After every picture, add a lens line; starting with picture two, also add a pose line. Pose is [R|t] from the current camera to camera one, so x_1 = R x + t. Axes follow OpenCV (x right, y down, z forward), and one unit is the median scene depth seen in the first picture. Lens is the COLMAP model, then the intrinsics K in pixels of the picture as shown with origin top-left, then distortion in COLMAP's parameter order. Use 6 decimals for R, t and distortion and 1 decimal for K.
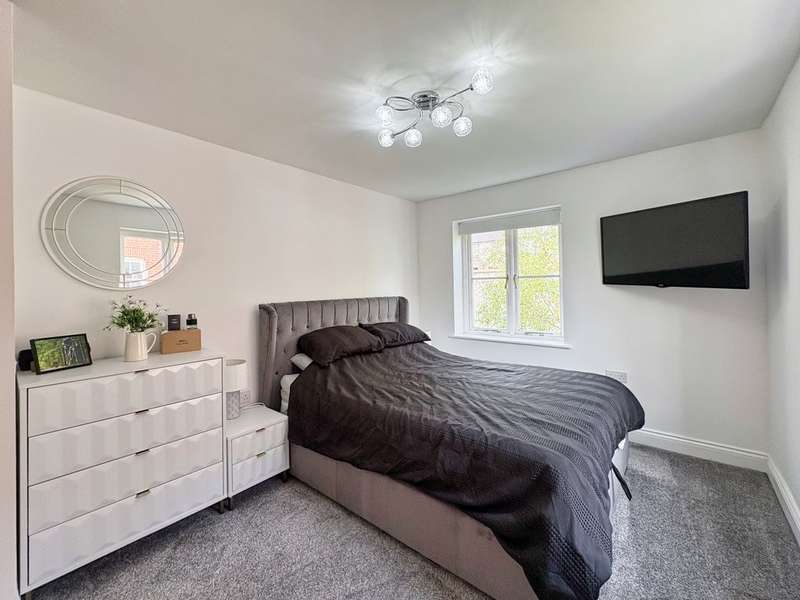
lens RADIAL K [[335.9, 0, 395.0], [0, 335.9, 284.4], [0, 0, 1]] dist [-0.000328, 0.000060]
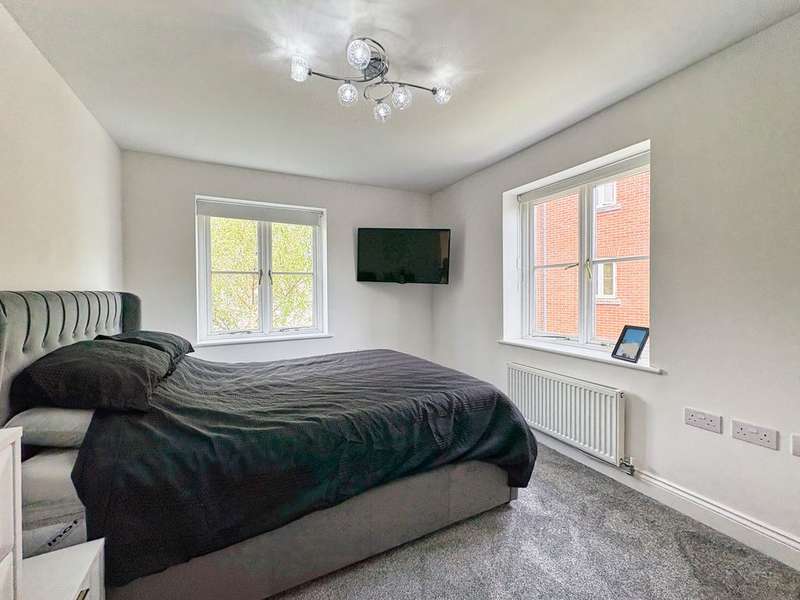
lens RADIAL K [[330.1, 0, 401.1], [0, 330.1, 296.0], [0, 0, 1]] dist [0.000253, 0.000031]
pose [[0.390180, -0.000520, 0.920738, -0.469399], [-0.004807, 0.999985, 0.002602, 0.052576], [-0.920726, -0.005442, 0.390172, 0.380028]]
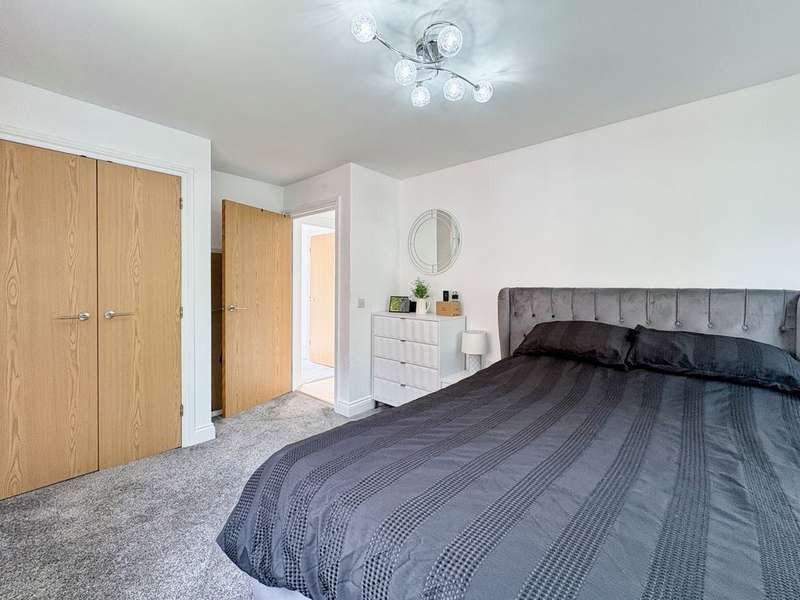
lens RADIAL K [[335.9, 0, 395.0], [0, 335.9, 284.4], [0, 0, 1]] dist [-0.000328, 0.000060]
pose [[-0.026223, 0.018959, -0.999476, 0.660537], [0.001941, 0.999819, 0.018914, 0.024804], [0.999654, -0.001444, -0.026255, 0.622477]]
